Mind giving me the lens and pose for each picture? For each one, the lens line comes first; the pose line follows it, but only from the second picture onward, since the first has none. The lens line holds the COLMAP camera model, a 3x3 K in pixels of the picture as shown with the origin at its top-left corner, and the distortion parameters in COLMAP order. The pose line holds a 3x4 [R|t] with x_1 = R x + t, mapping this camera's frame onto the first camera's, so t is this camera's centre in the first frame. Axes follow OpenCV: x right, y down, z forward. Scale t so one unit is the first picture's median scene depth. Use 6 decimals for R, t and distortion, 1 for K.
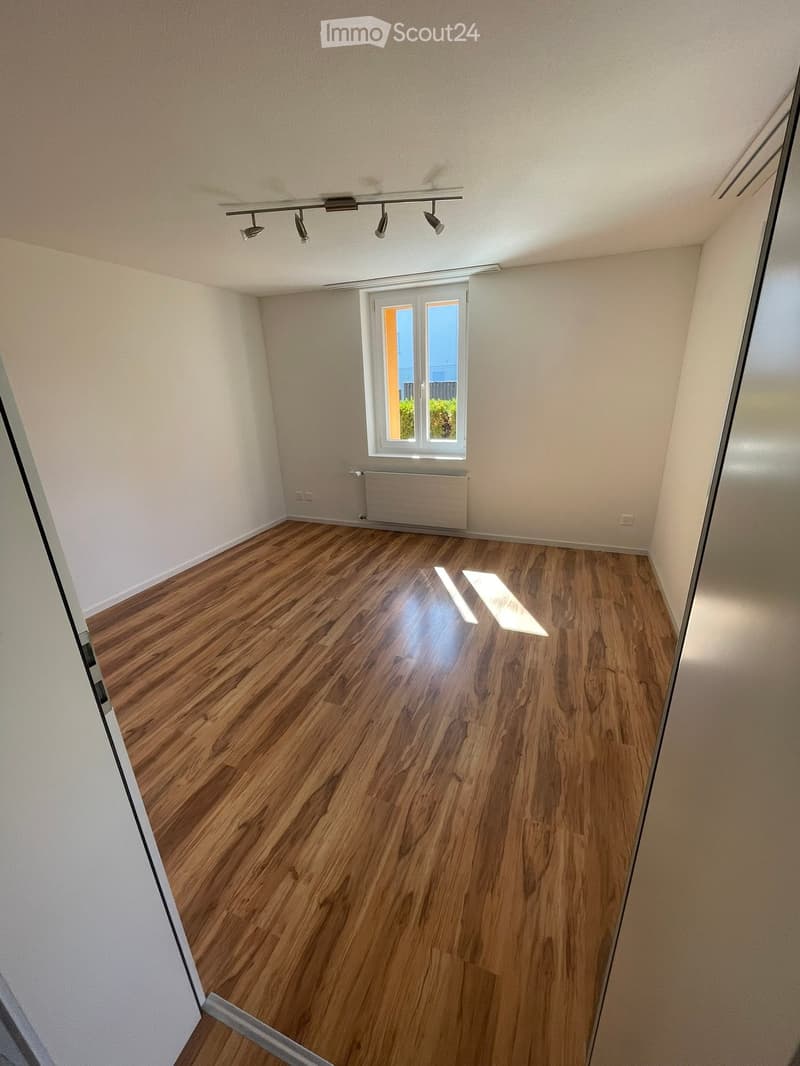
lens RADIAL K [[429.3, 0, 406.4], [0, 429.3, 532.5], [0, 0, 1]] dist [-0.000538, -0.000100]
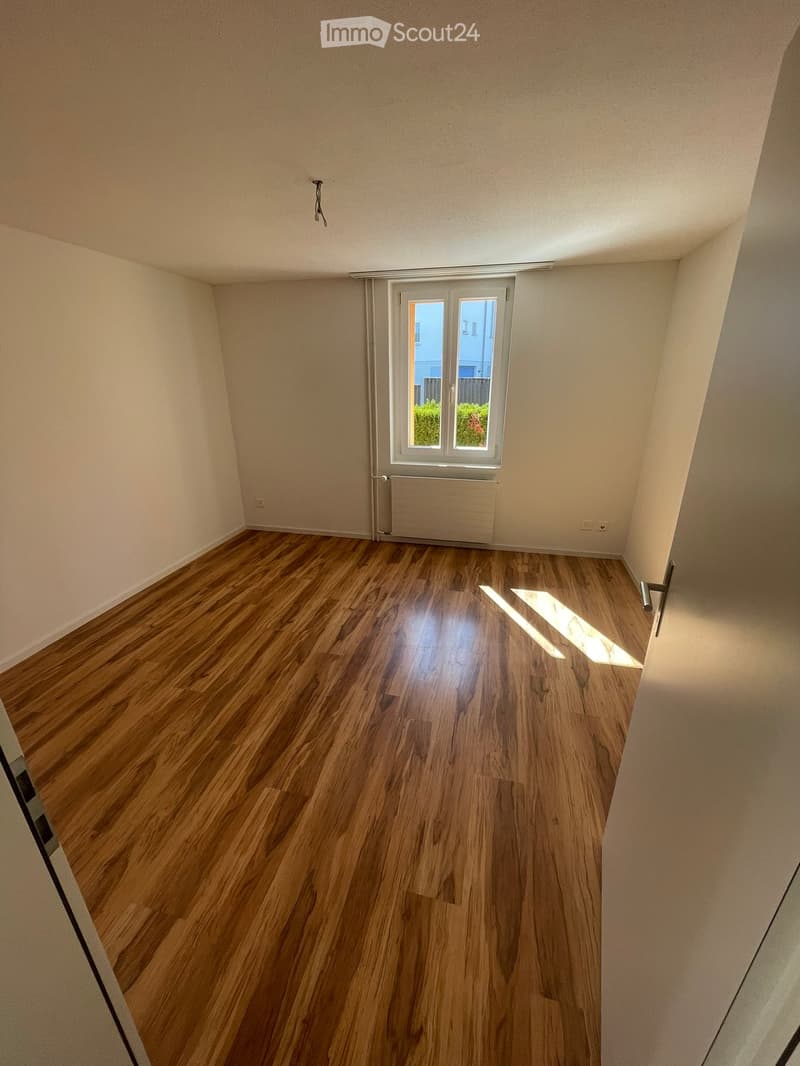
lens RADIAL K [[429.3, 0, 397.9], [0, 429.3, 533.6], [0, 0, 1]] dist [-0.000538, -0.000100]
pose [[0.989464, -0.017105, 0.143768, -0.208161], [0.017583, 0.999843, -0.002061, -0.028609], [-0.143710, 0.004567, 0.989609, 0.101024]]
